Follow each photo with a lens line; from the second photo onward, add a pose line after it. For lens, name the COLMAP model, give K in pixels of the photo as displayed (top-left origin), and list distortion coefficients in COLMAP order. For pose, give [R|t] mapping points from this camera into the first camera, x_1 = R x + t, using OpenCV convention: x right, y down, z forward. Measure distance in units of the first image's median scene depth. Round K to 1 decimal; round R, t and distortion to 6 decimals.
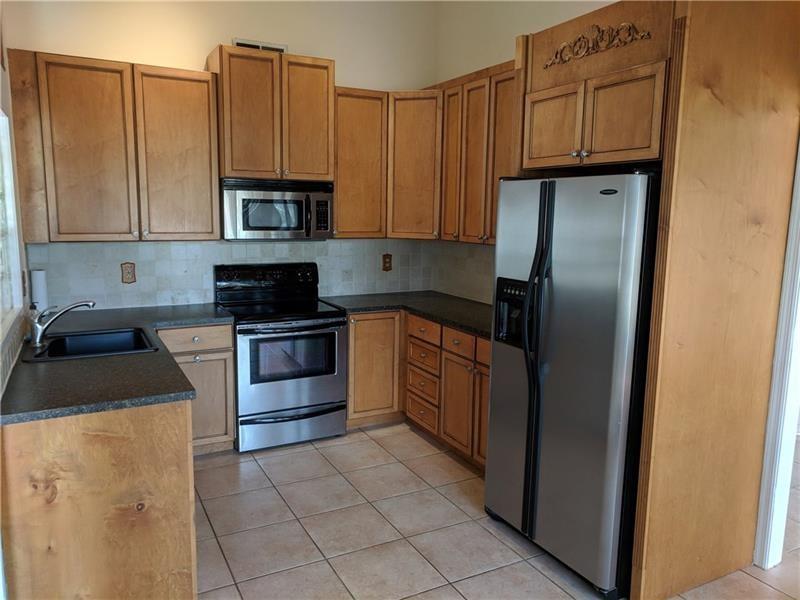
lens RADIAL K [[605.0, 0, 398.0], [0, 605.0, 300.8], [0, 0, 1]] dist [-0.028271, -0.002866]
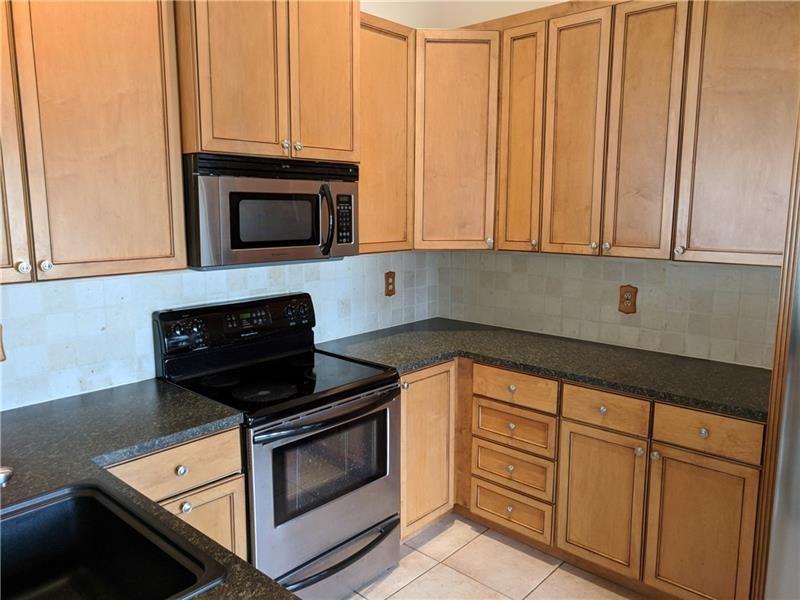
lens RADIAL K [[605.0, 0, 401.5], [0, 605.0, 298.2], [0, 0, 1]] dist [-0.028271, -0.002866]
pose [[0.941348, -0.065603, 0.331000, -0.276627], [0.064504, 0.997815, 0.014318, -0.065756], [-0.331216, 0.007872, 0.943522, 0.403458]]
